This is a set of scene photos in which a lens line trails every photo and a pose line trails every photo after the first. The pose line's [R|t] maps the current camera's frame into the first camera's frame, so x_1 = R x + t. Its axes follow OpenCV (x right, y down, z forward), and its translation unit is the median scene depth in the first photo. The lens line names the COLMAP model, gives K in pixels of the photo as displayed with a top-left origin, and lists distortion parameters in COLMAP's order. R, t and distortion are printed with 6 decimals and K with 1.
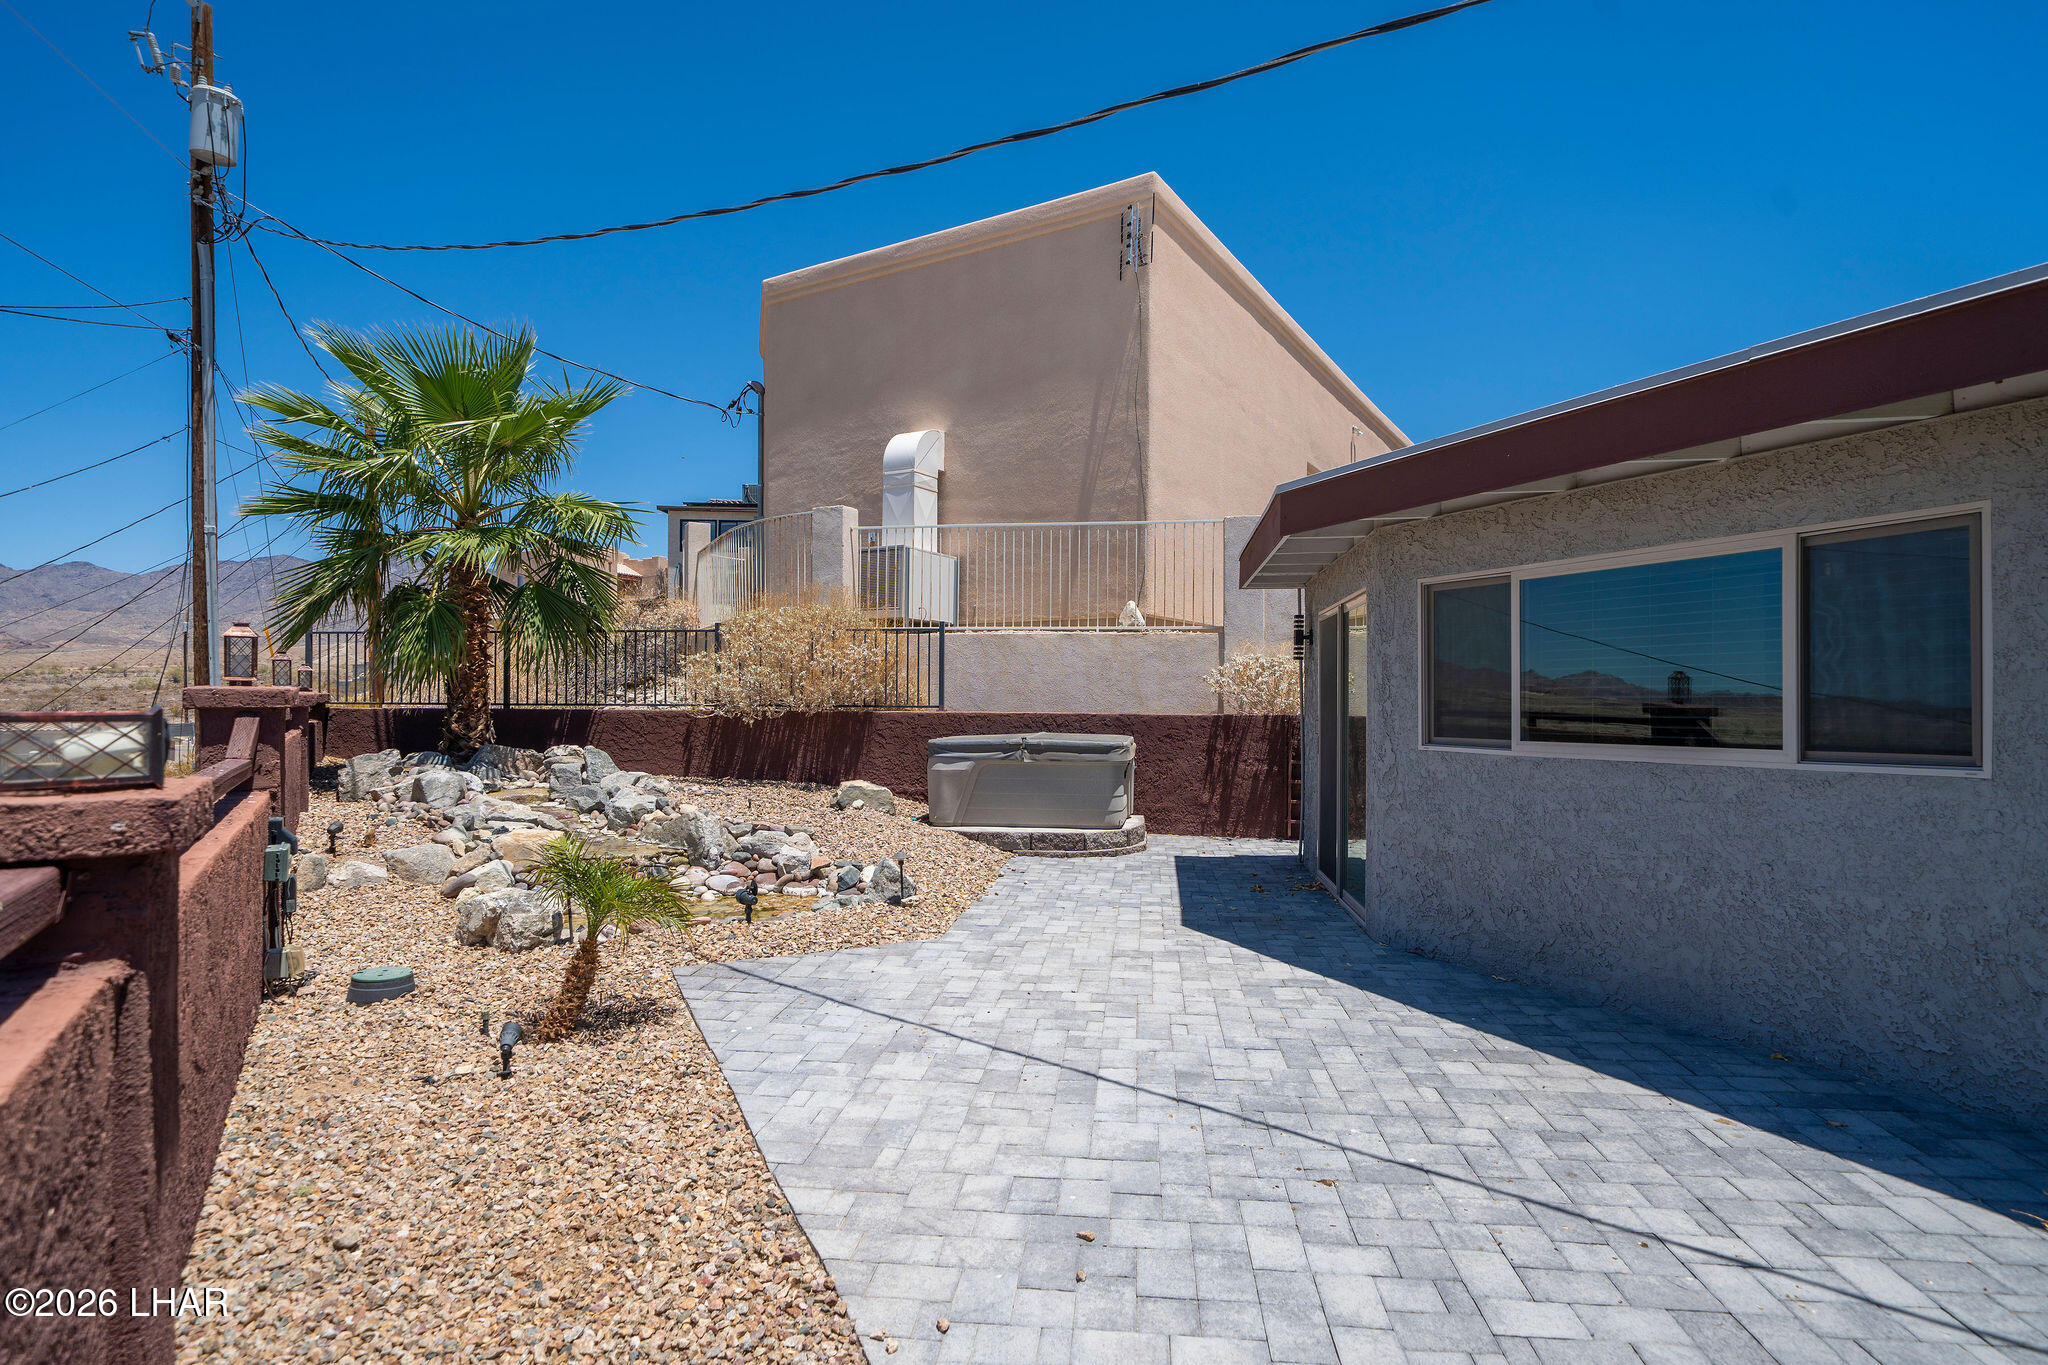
lens RADIAL K [[1086.8, 0, 1022.9], [0, 1086.8, 691.2], [0, 0, 1]] dist [0.000086, 0.000595]
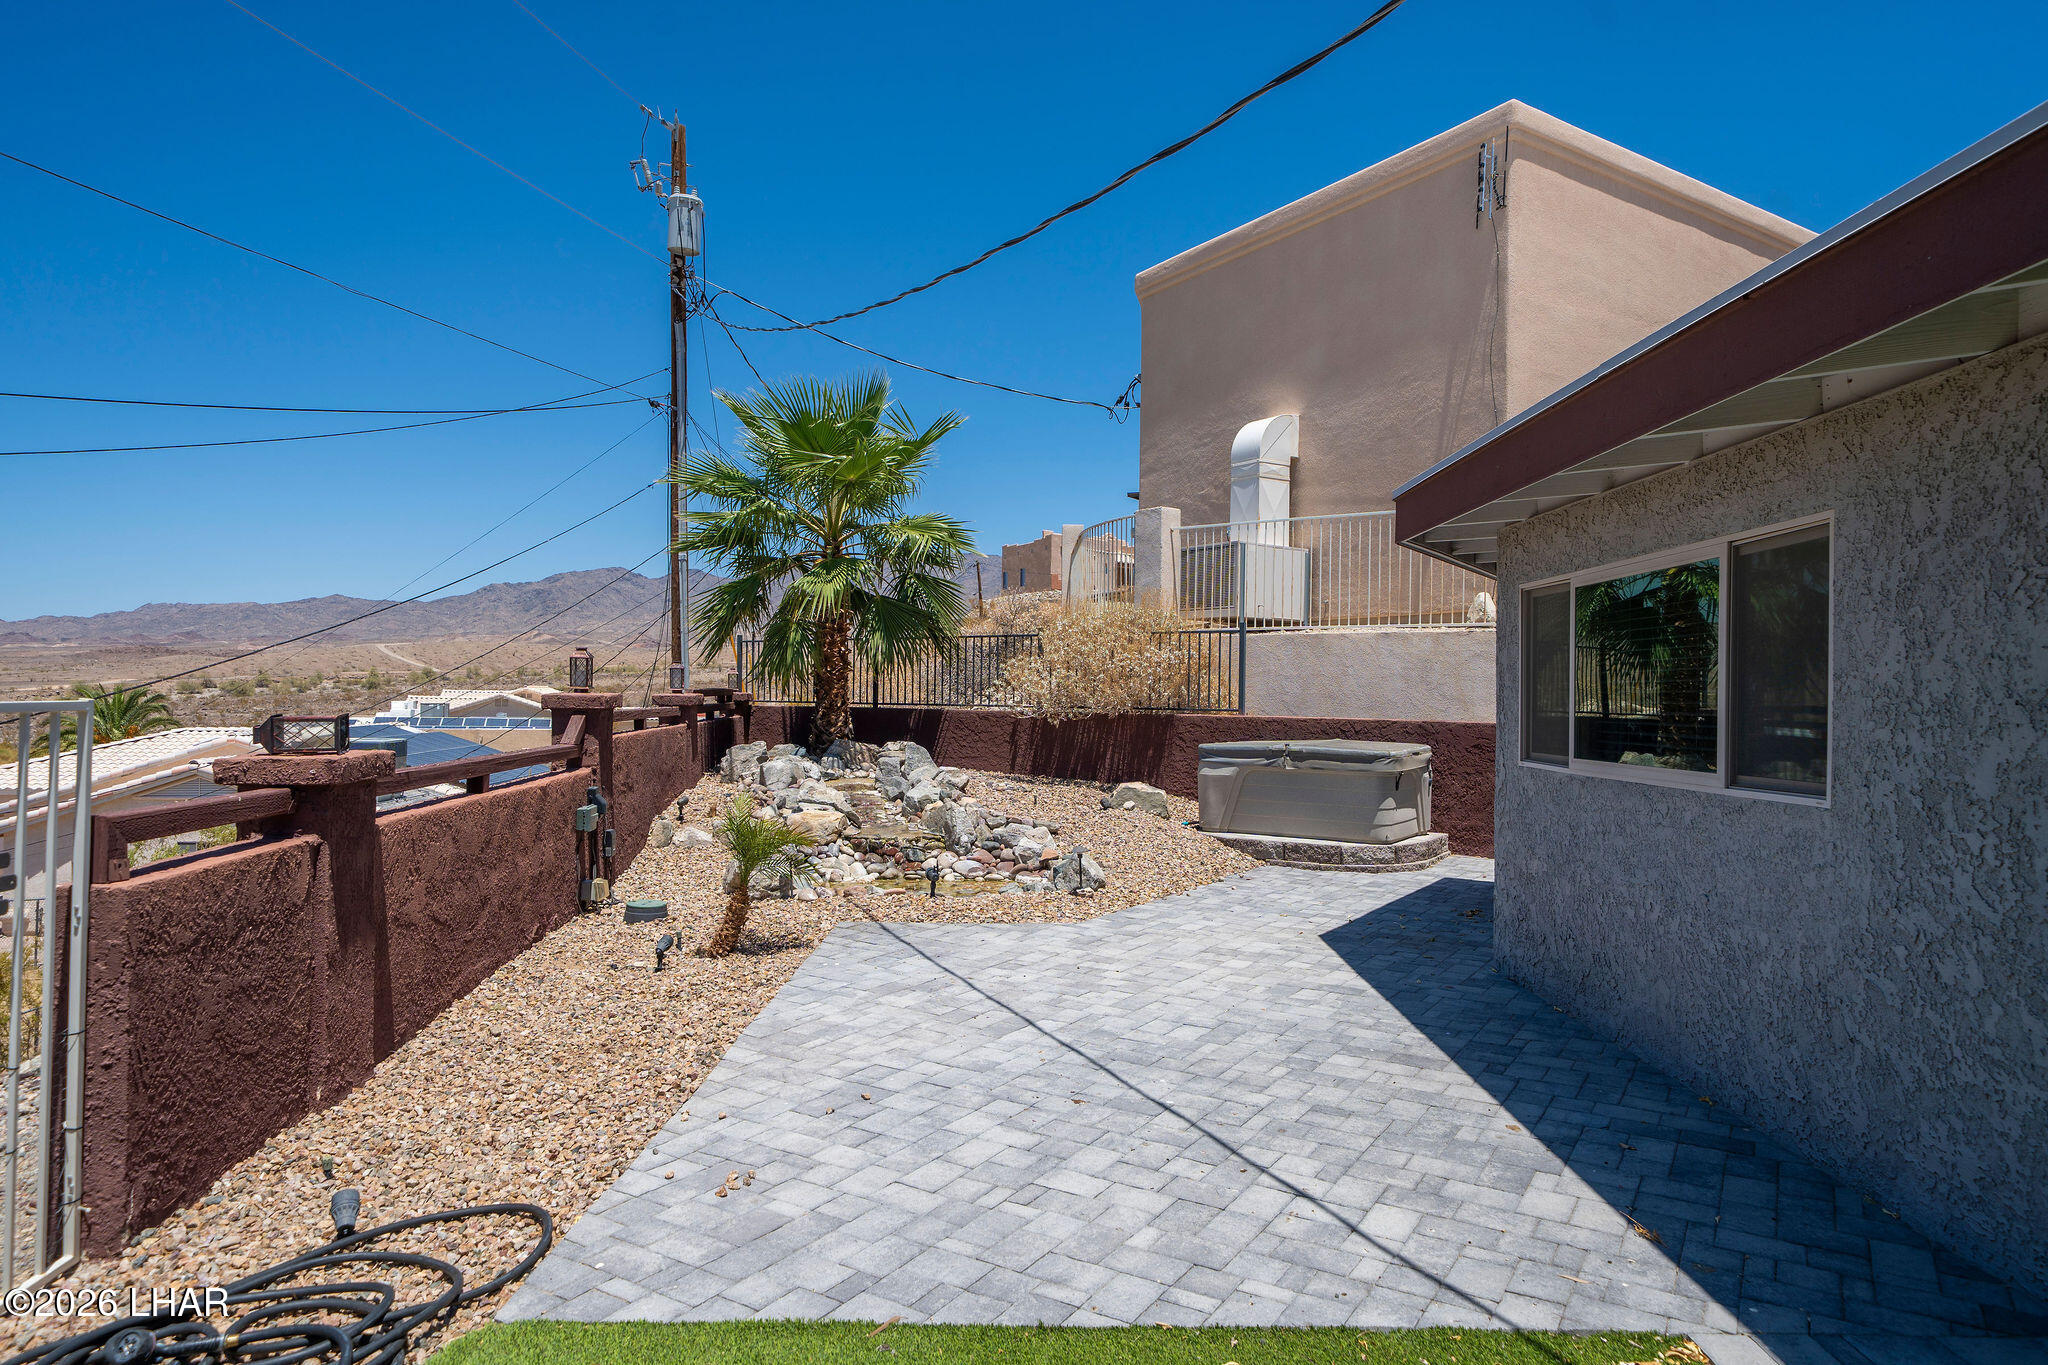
lens RADIAL K [[1281.7, 0, 1024.0], [0, 1281.7, 682.5], [0, 0, 1]] dist [-0.000071, 0.000256]
pose [[0.887644, 0.001678, -0.460528, 0.309980], [-0.002560, 0.999996, -0.001291, -0.009796], [0.460524, 0.002325, 0.887644, -0.116625]]
